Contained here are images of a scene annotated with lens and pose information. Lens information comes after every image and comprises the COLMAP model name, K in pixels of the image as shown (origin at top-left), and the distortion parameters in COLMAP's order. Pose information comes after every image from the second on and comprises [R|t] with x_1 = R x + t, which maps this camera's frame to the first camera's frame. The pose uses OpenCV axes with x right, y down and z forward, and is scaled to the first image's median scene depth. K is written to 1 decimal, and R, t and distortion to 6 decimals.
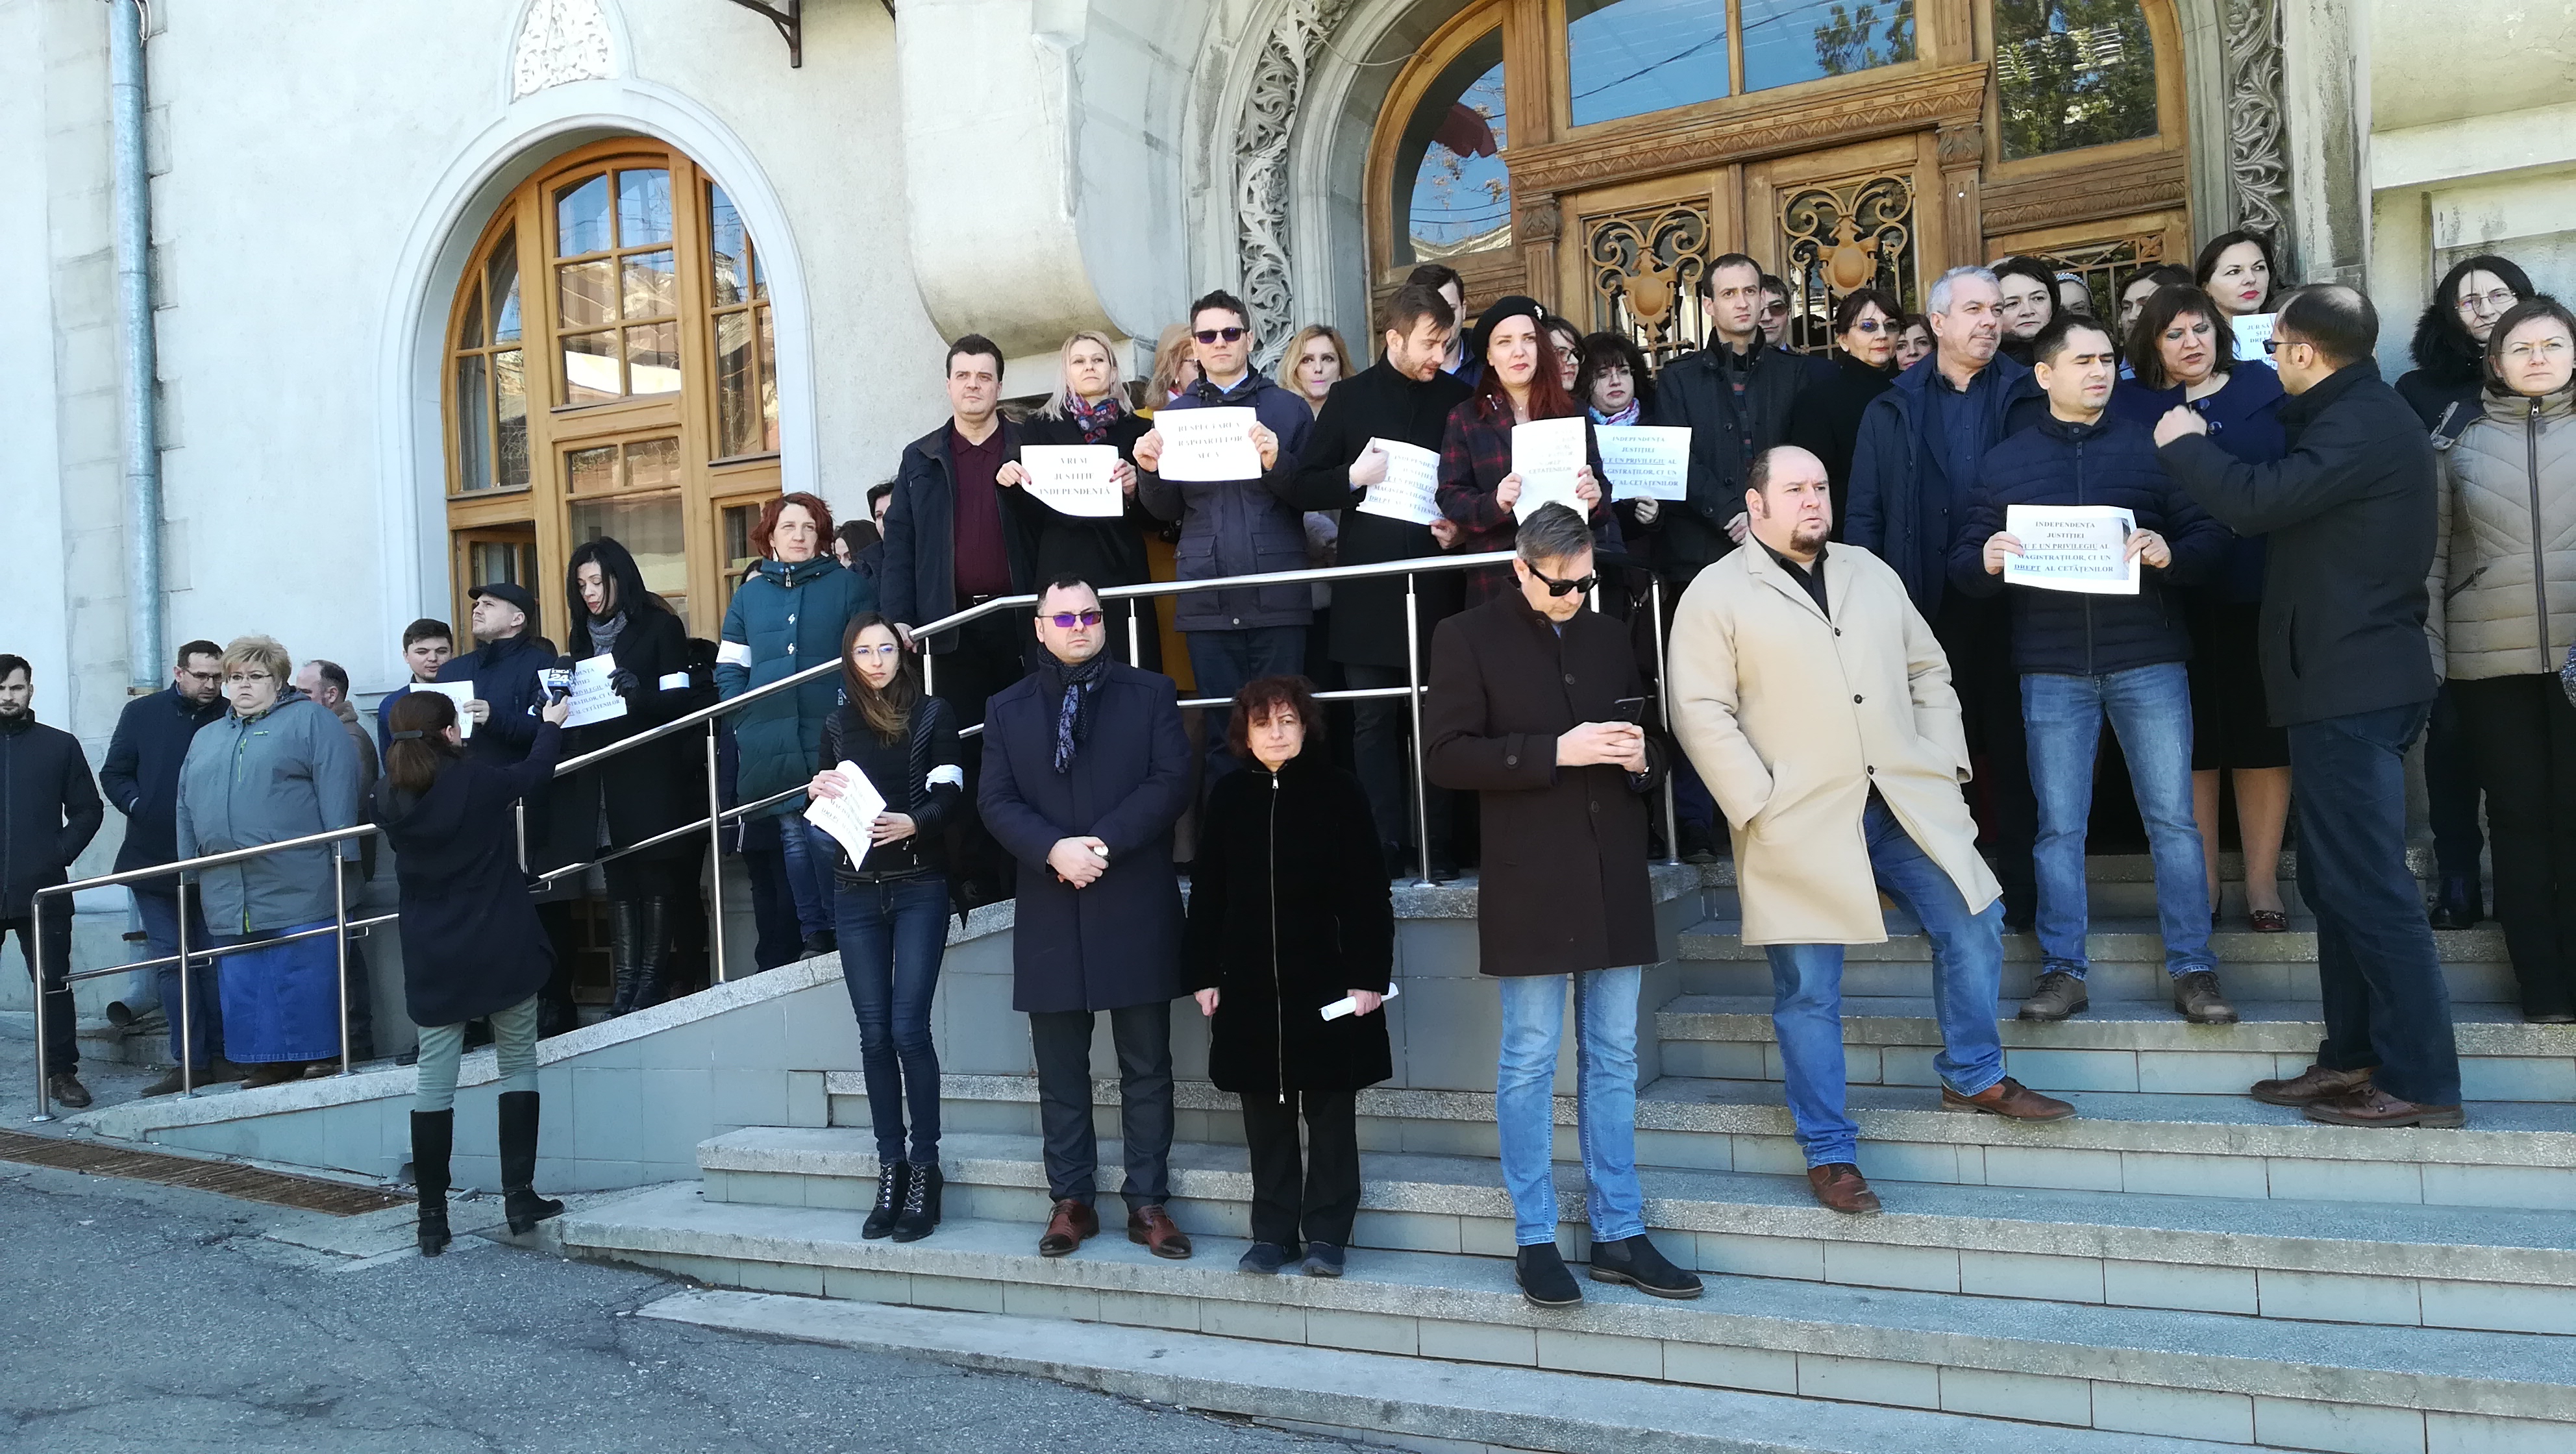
lens RADIAL K [[2112.2, 0, 1285.7], [0, 2112.2, 735.1], [0, 0, 1]] dist [0.027670, -0.024790]
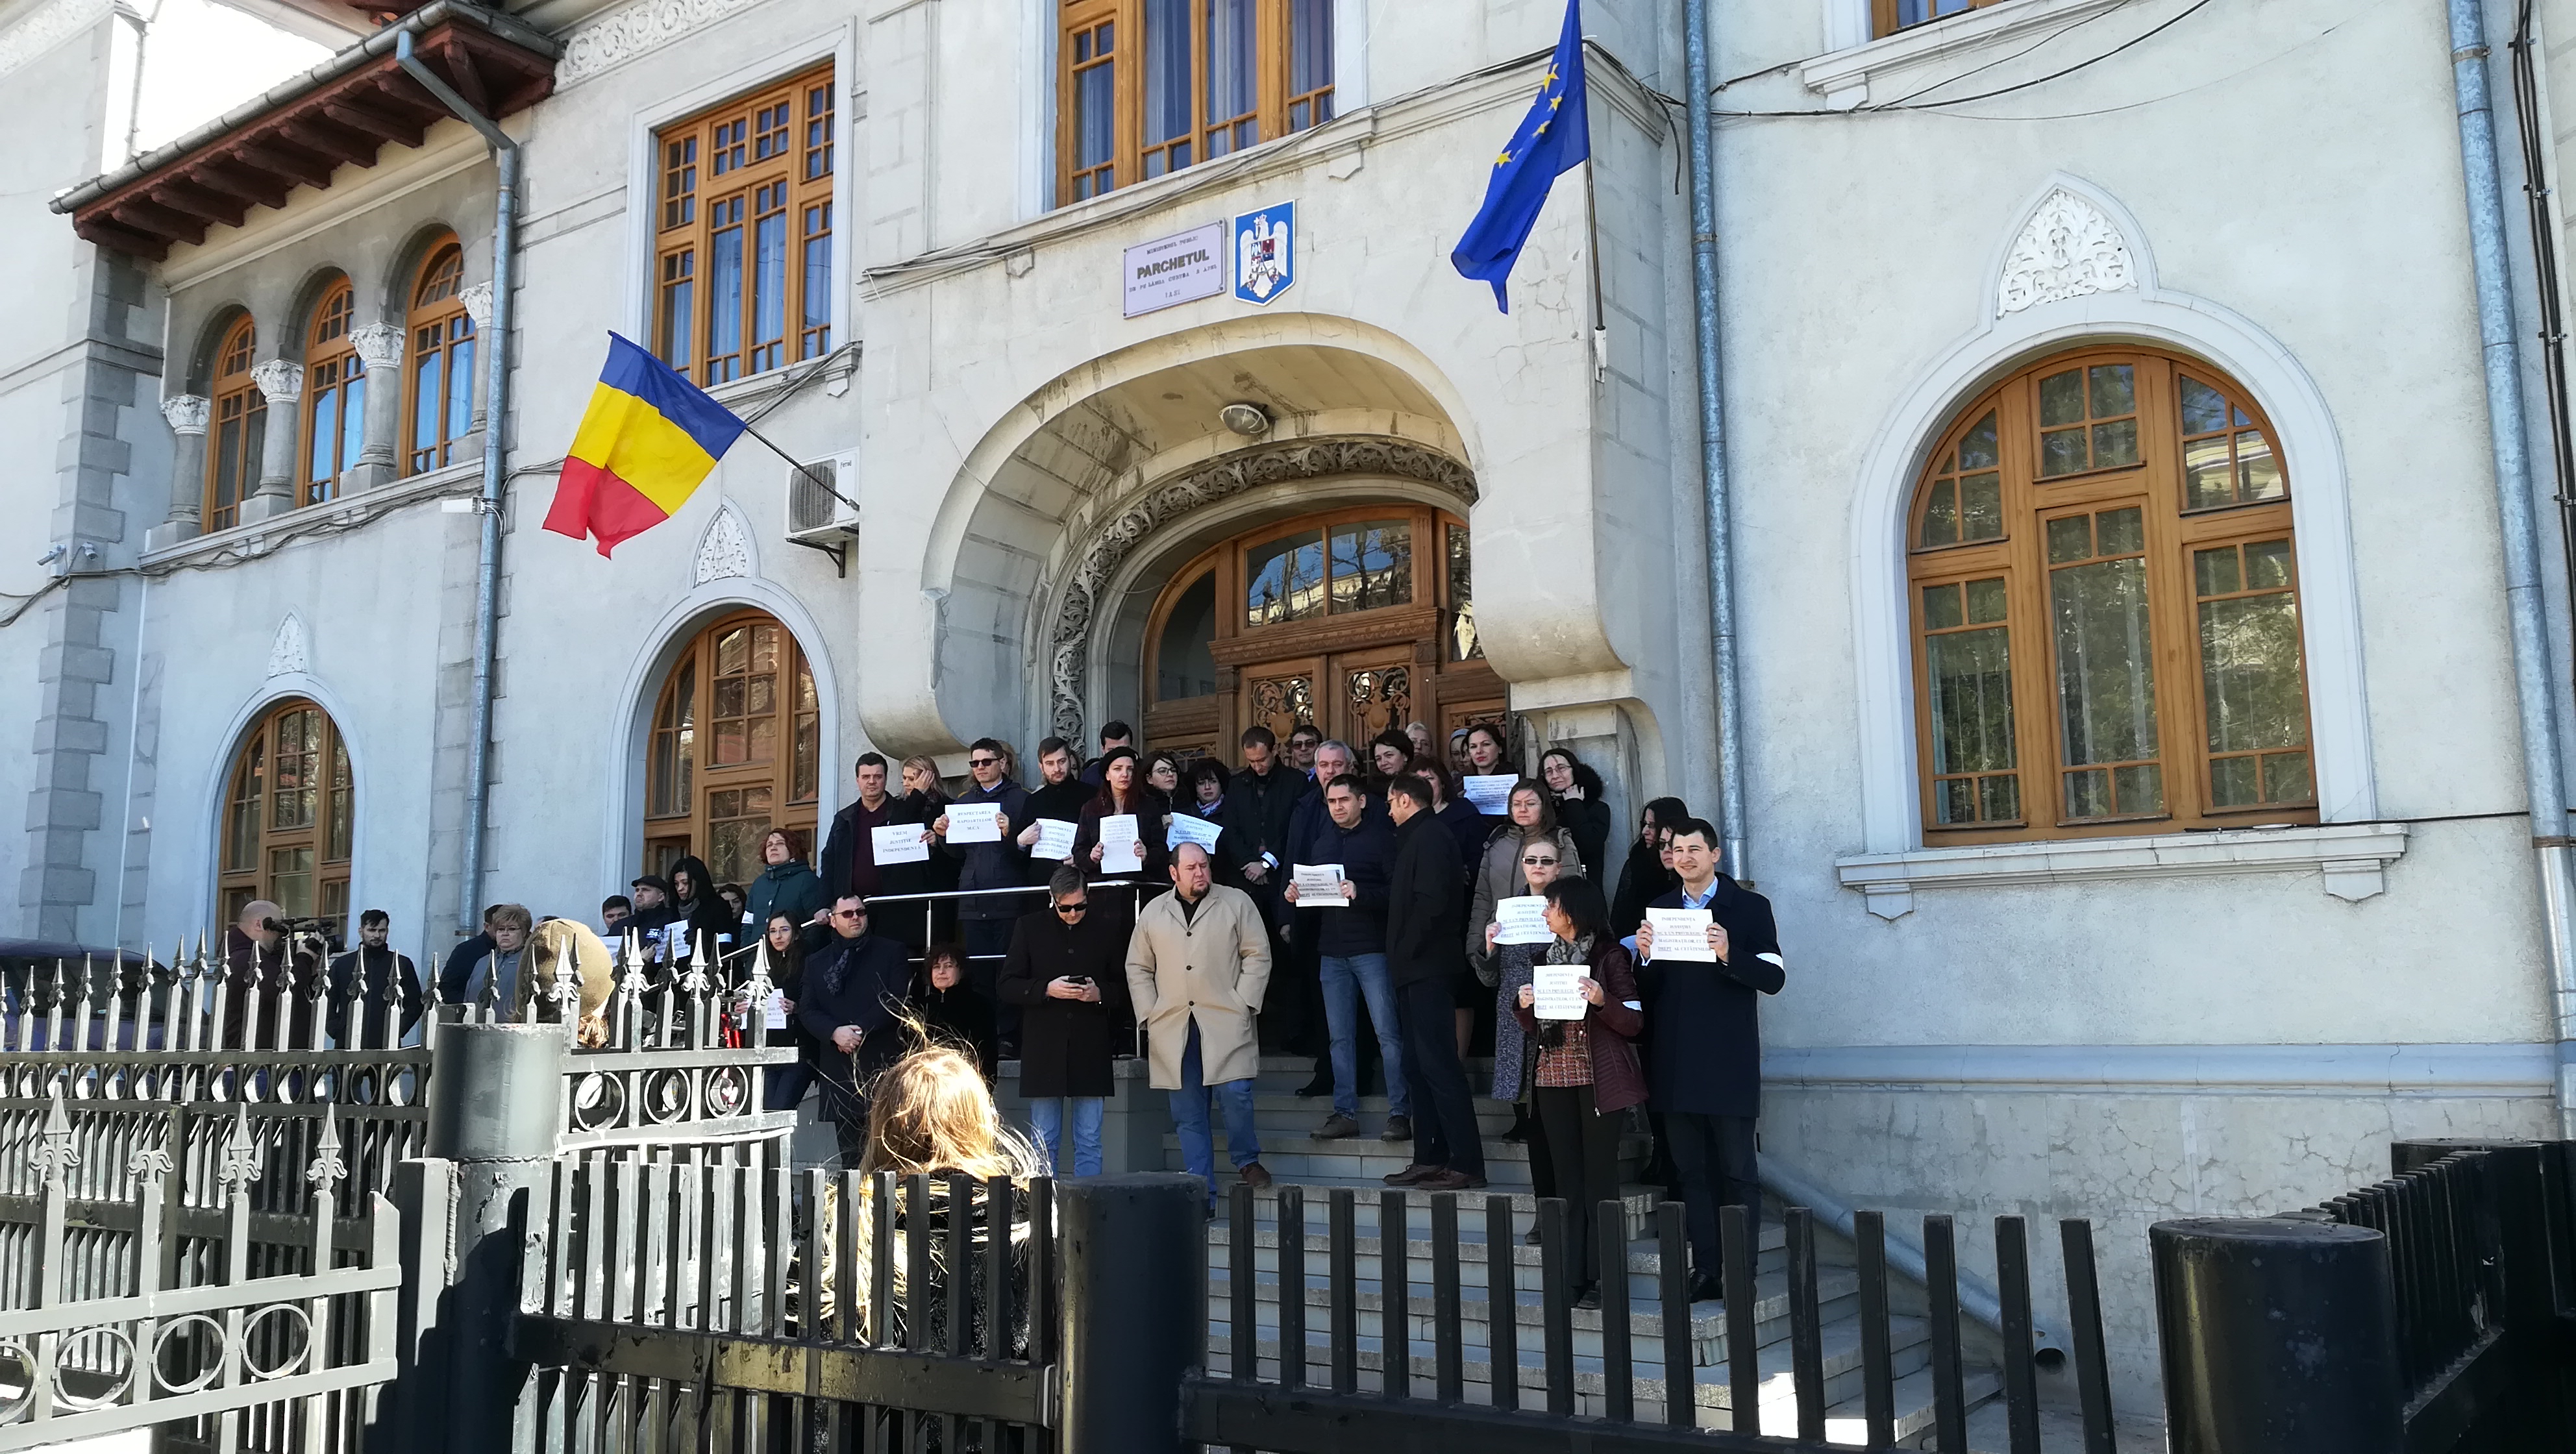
lens RADIAL K [[1870.8, 0, 1294.4], [0, 1870.8, 723.5], [0, 0, 1]] dist [0.008212, 0.003071]
pose [[0.993021, 0.009893, -0.117521, 0.360268], [-0.025402, 0.991029, -0.131212, -0.010287], [0.115169, 0.133281, 0.984364, -0.498948]]
